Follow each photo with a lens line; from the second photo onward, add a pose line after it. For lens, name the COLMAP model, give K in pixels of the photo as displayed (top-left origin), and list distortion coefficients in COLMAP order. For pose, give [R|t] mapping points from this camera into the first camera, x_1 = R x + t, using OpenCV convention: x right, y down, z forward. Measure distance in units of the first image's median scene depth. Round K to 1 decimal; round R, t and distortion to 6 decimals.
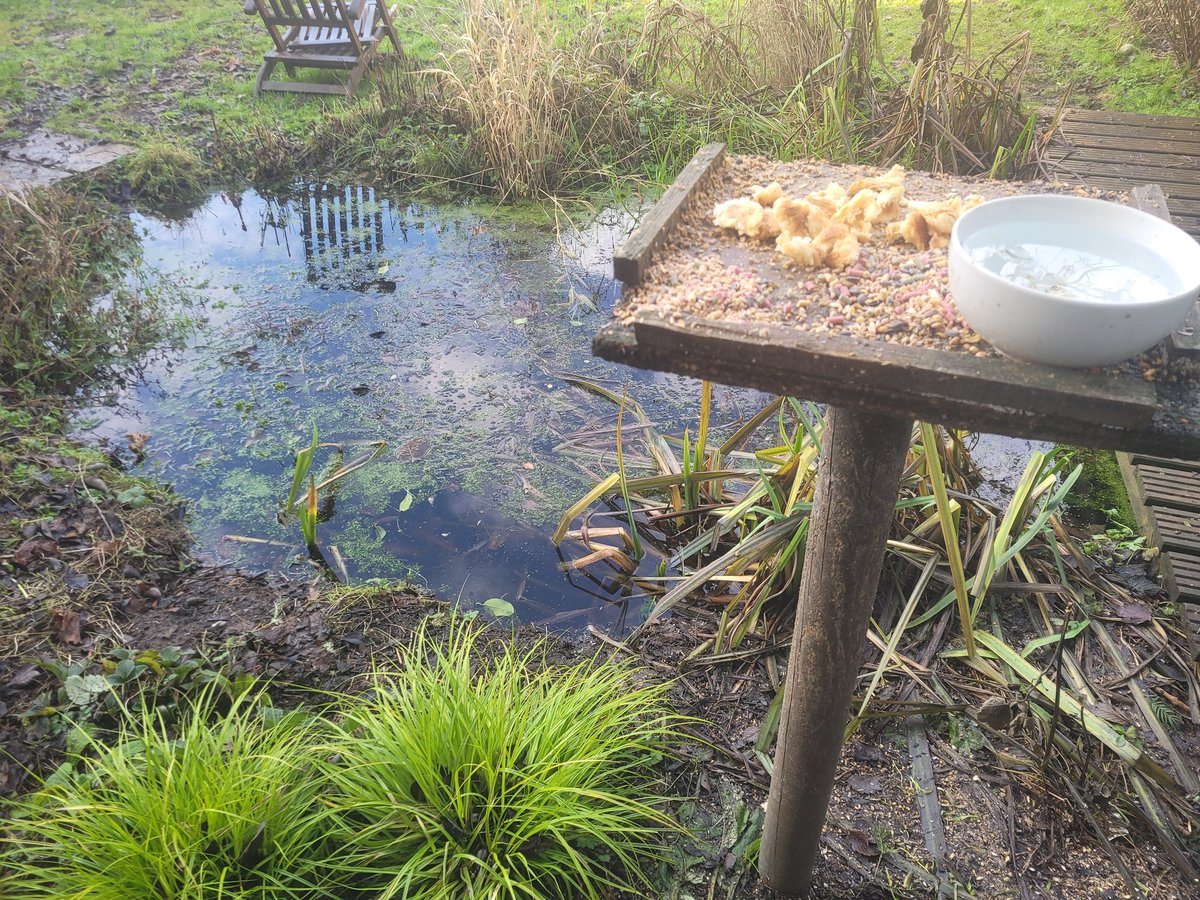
lens RADIAL K [[832.2, 0, 600.0], [0, 832.2, 450.0], [0, 0, 1]] dist [0.001333, -0.001873]
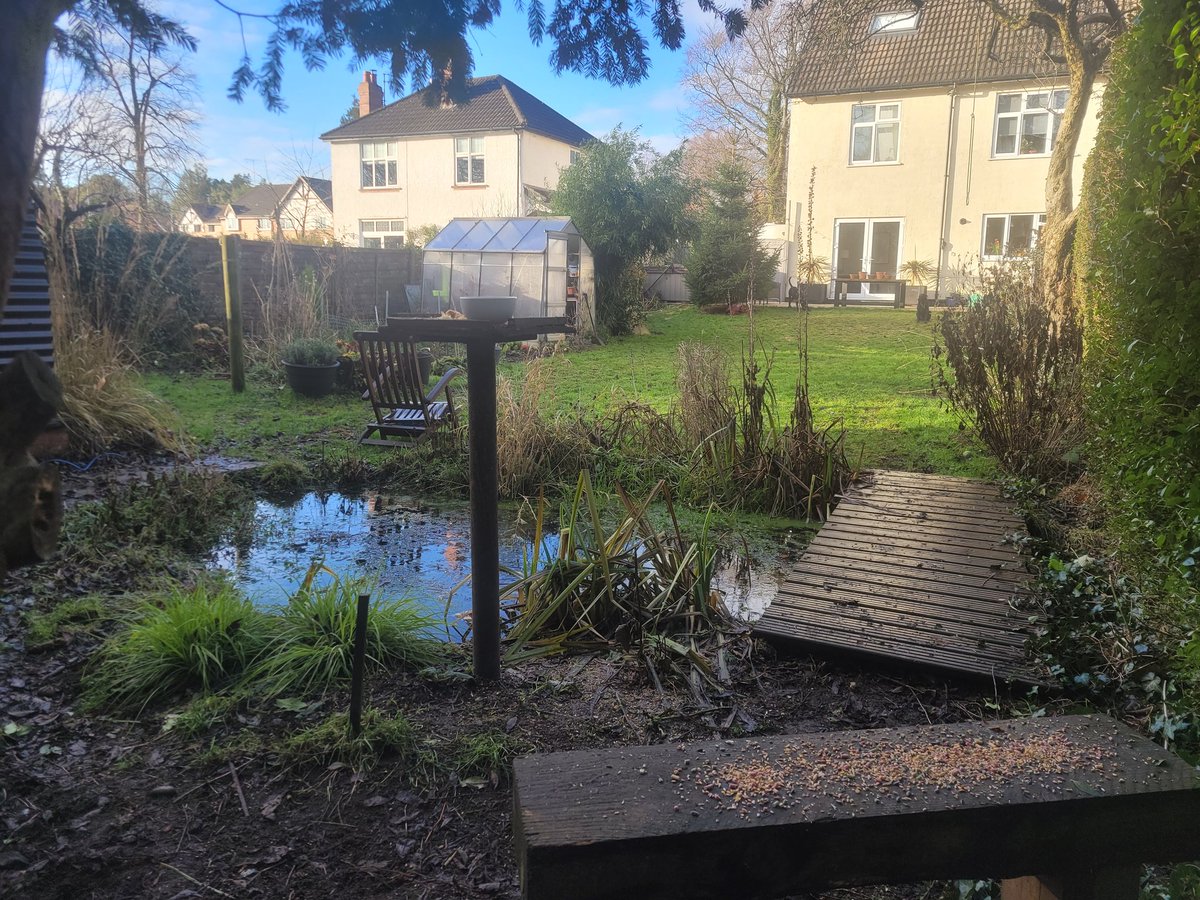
lens RADIAL K [[832.2, 0, 600.0], [0, 832.2, 450.0], [0, 0, 1]] dist [0.001333, -0.001873]
pose [[0.992158, 0.048666, -0.115126, 0.217151], [-0.099902, 0.862297, -0.496450, 0.311420], [0.075113, 0.504059, 0.860397, -0.285786]]
